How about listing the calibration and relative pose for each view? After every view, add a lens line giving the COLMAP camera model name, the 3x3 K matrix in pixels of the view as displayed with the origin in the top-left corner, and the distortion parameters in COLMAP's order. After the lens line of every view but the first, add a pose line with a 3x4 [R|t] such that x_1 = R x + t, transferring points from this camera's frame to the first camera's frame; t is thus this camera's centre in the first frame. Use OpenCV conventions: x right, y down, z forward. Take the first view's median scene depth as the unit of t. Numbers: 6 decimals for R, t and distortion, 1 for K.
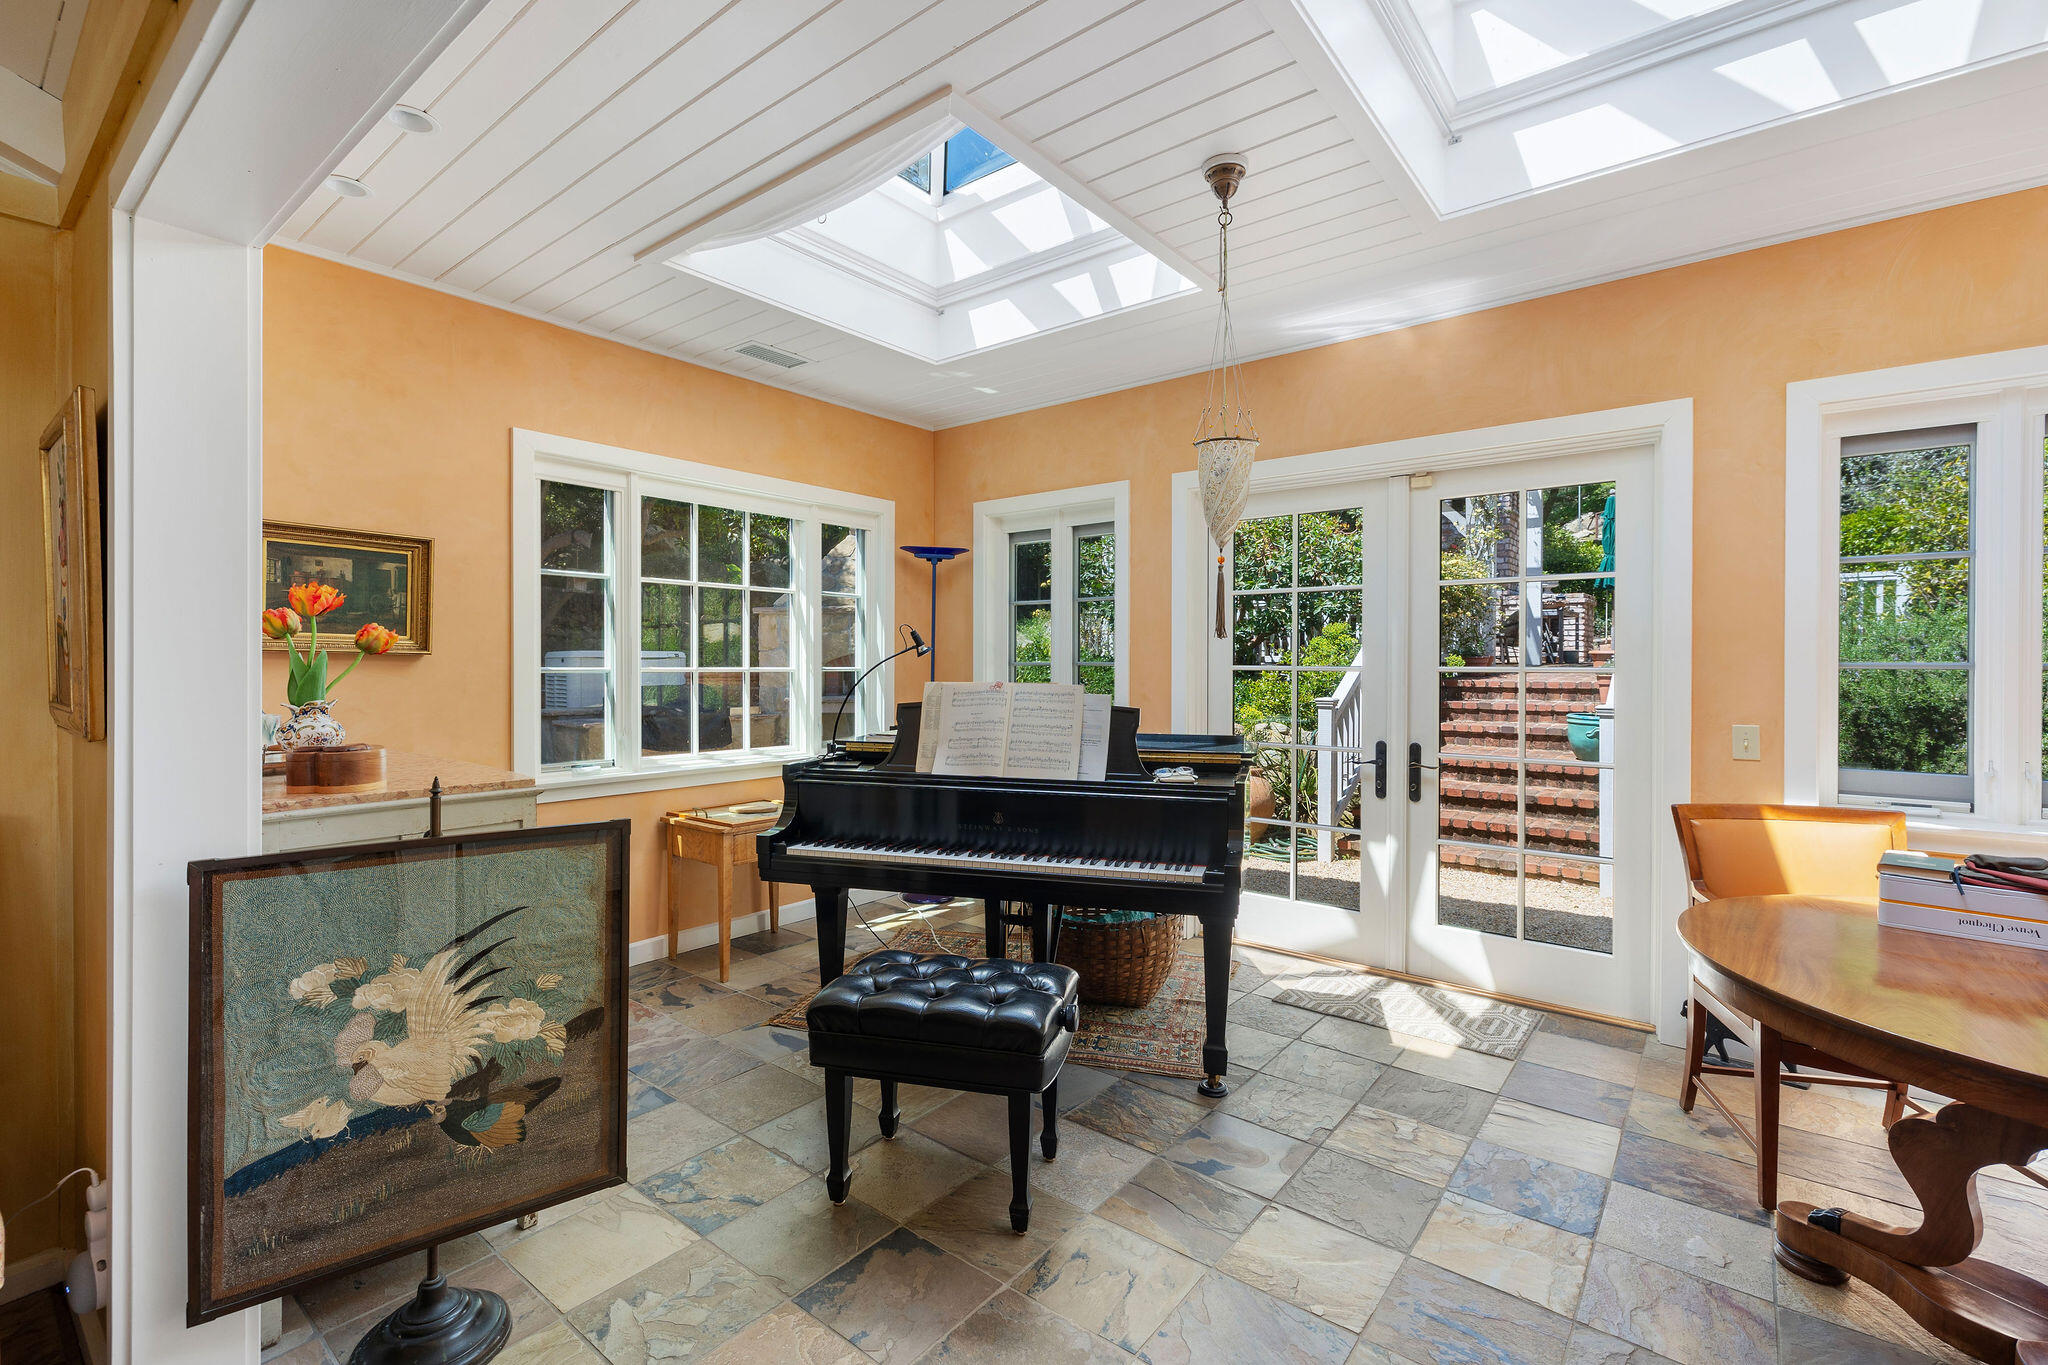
lens RADIAL K [[879.7, 0, 1027.0], [0, 879.7, 672.3], [0, 0, 1]] dist [-0.001131, -0.000881]
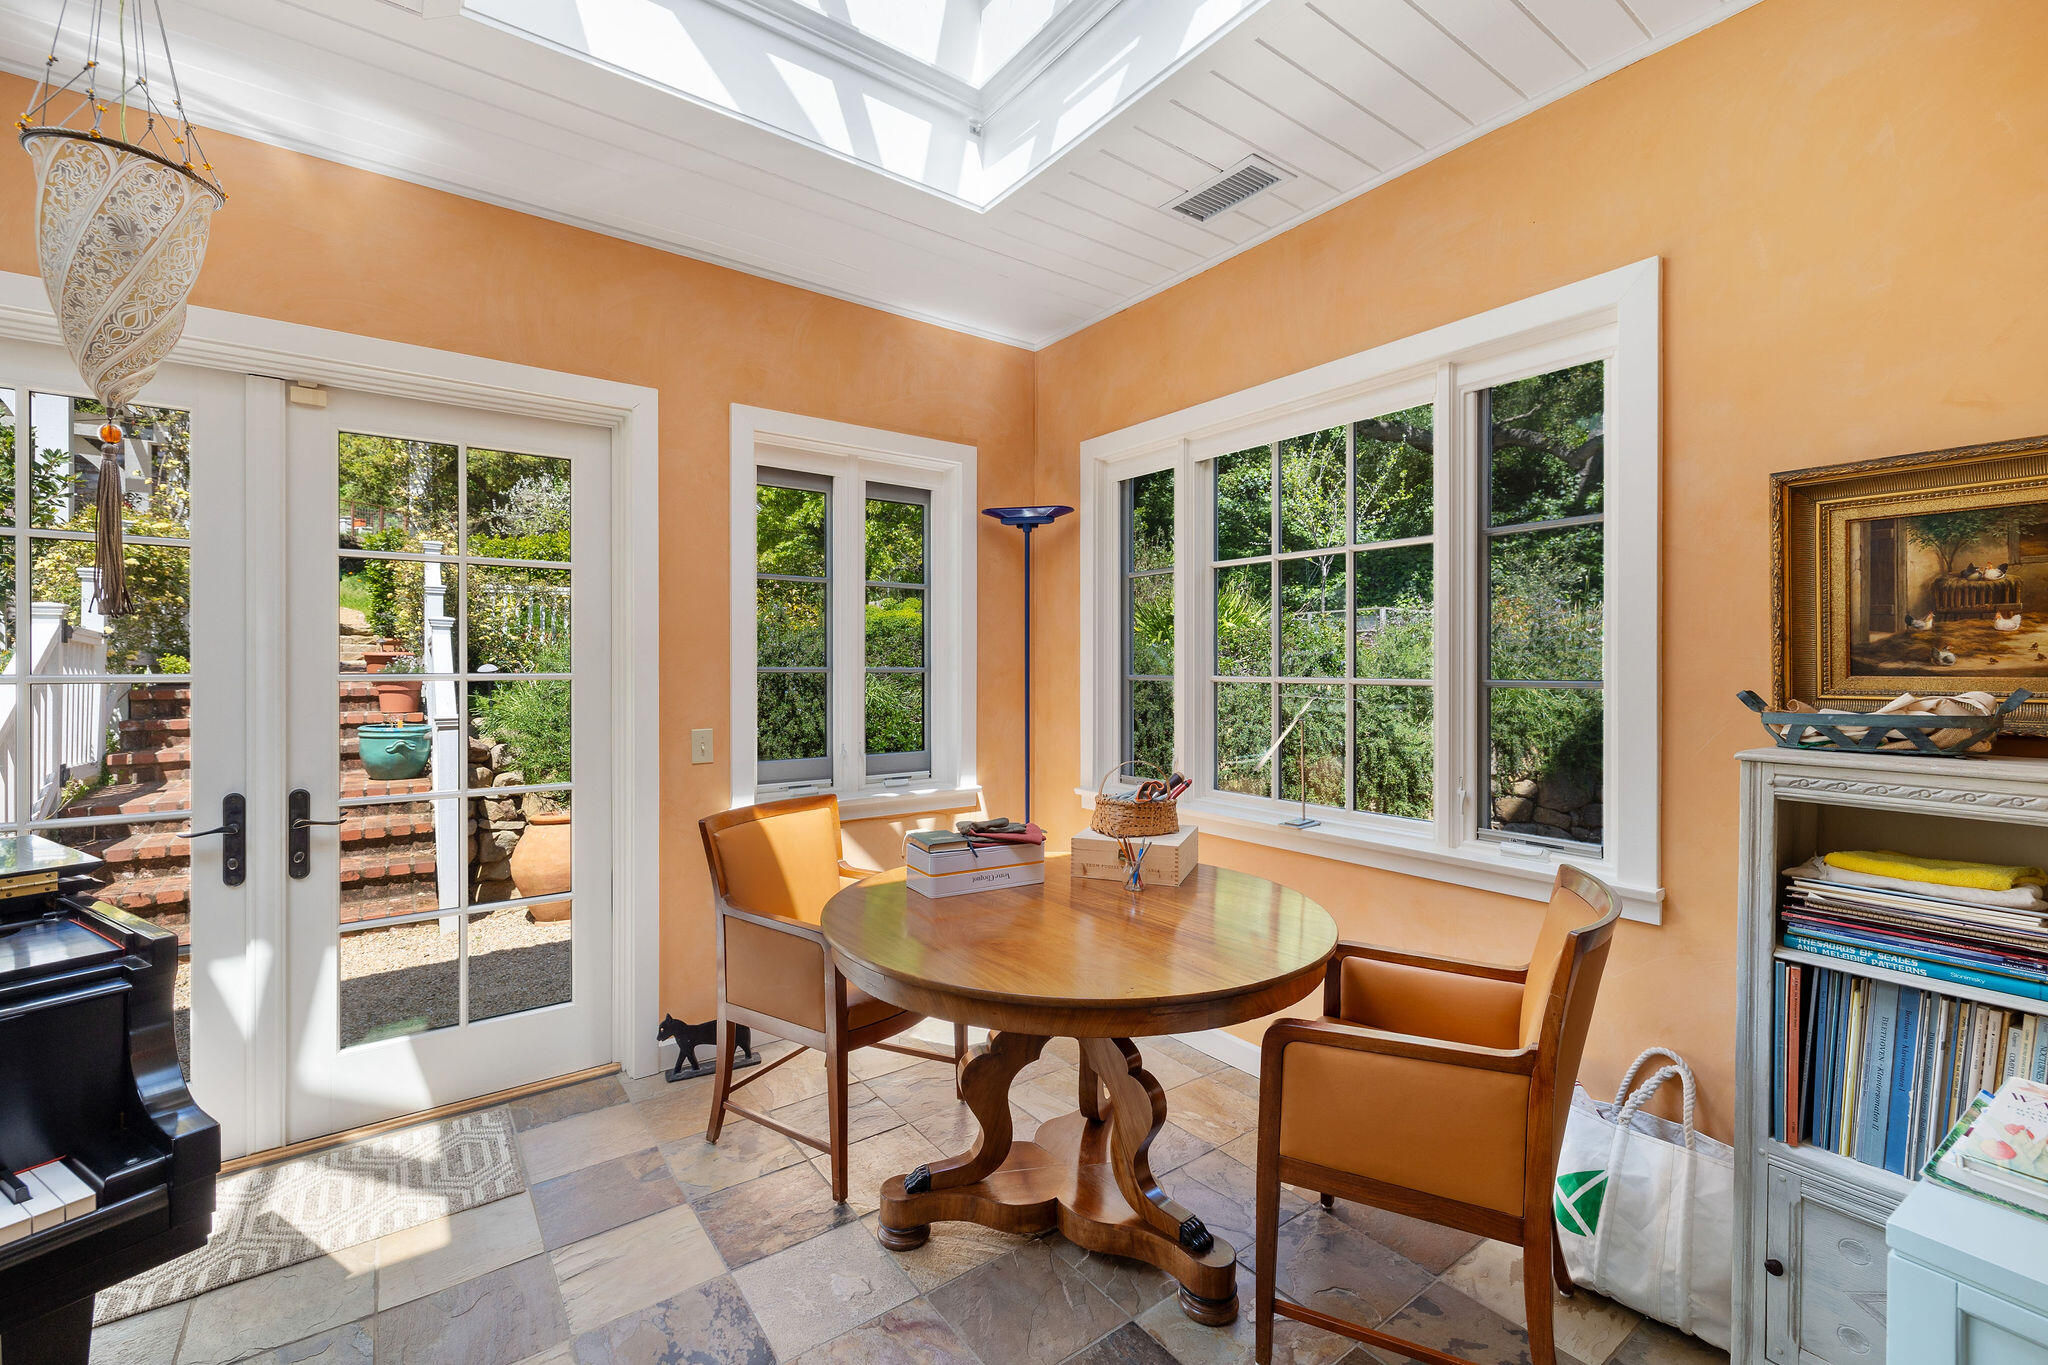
lens RADIAL K [[879.7, 0, 1026.4], [0, 879.7, 670.6], [0, 0, 1]] dist [-0.001131, -0.000881]
pose [[0.267524, -0.006627, 0.963528, -0.053709], [0.011445, 0.999928, 0.003699, -0.006019], [-0.963483, 0.010038, 0.267581, 0.333069]]
